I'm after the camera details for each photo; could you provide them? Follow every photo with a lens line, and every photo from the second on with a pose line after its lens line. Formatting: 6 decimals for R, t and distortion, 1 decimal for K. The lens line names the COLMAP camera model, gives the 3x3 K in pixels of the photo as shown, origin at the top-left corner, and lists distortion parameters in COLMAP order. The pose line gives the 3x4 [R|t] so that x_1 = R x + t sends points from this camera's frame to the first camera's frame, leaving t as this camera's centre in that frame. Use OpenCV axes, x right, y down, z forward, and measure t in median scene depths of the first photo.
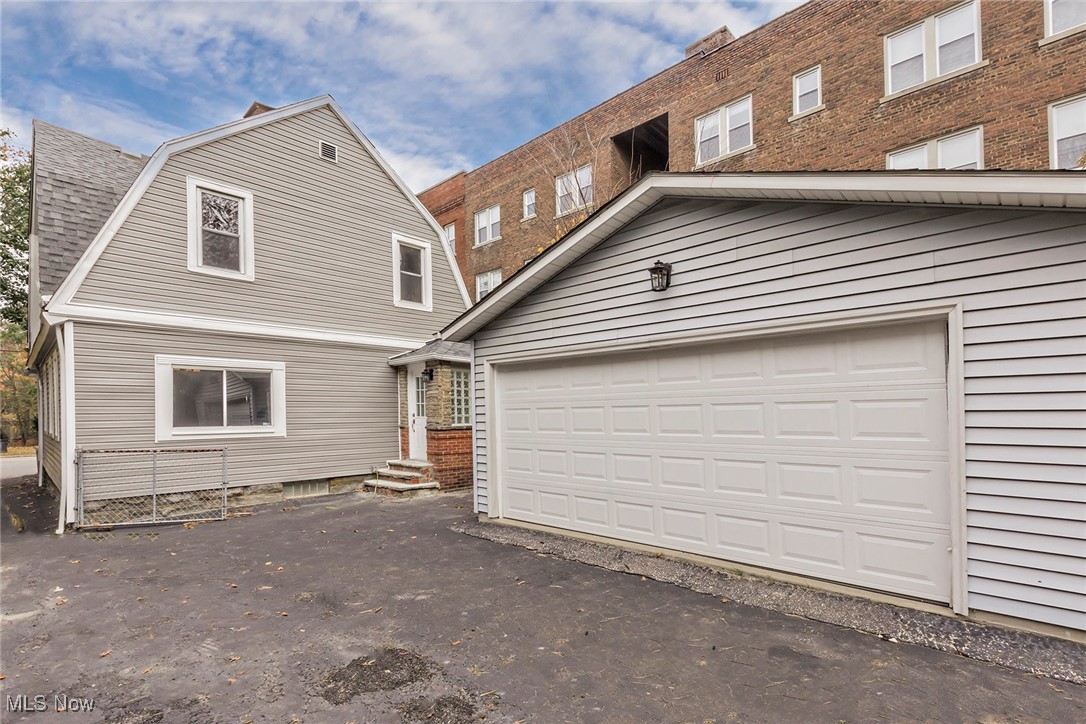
lens RADIAL K [[496.9, 0, 555.5], [0, 496.9, 410.3], [0, 0, 1]] dist [0.001829, -0.000792]
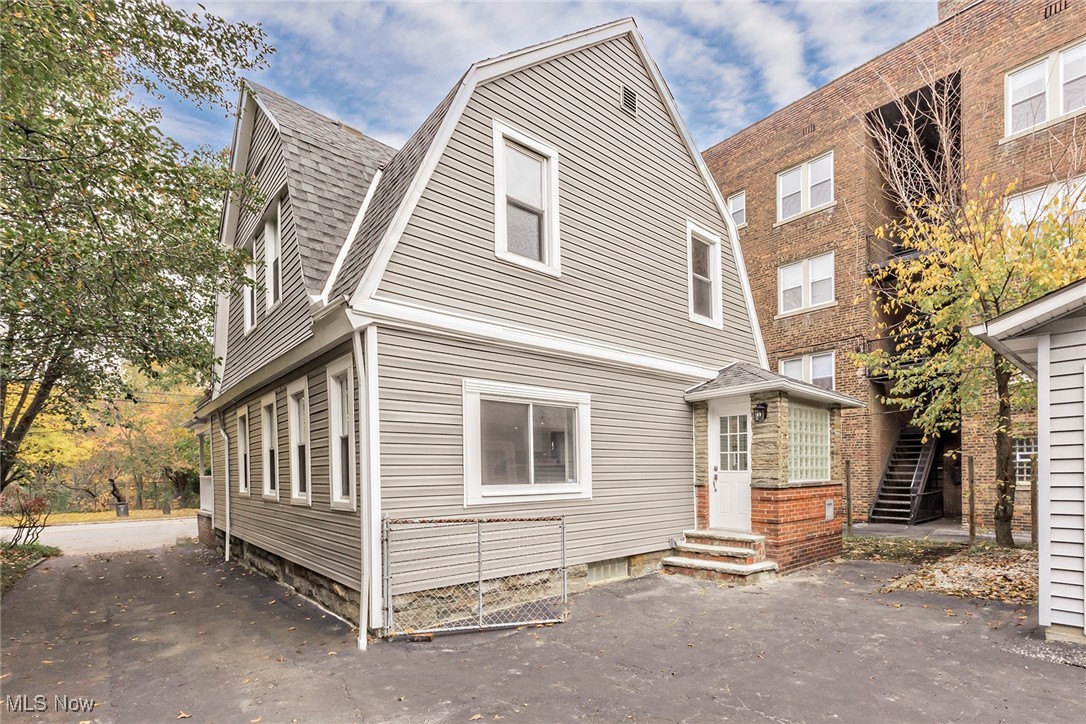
lens RADIAL K [[523.0, 0, 577.1], [0, 523.0, 475.7], [0, 0, 1]] dist [0.001595, 0.000227]
pose [[0.996730, -0.006285, -0.080556, -0.475066], [0.007156, 0.999919, 0.010527, 0.011633], [0.080484, -0.011069, 0.996694, 0.237737]]
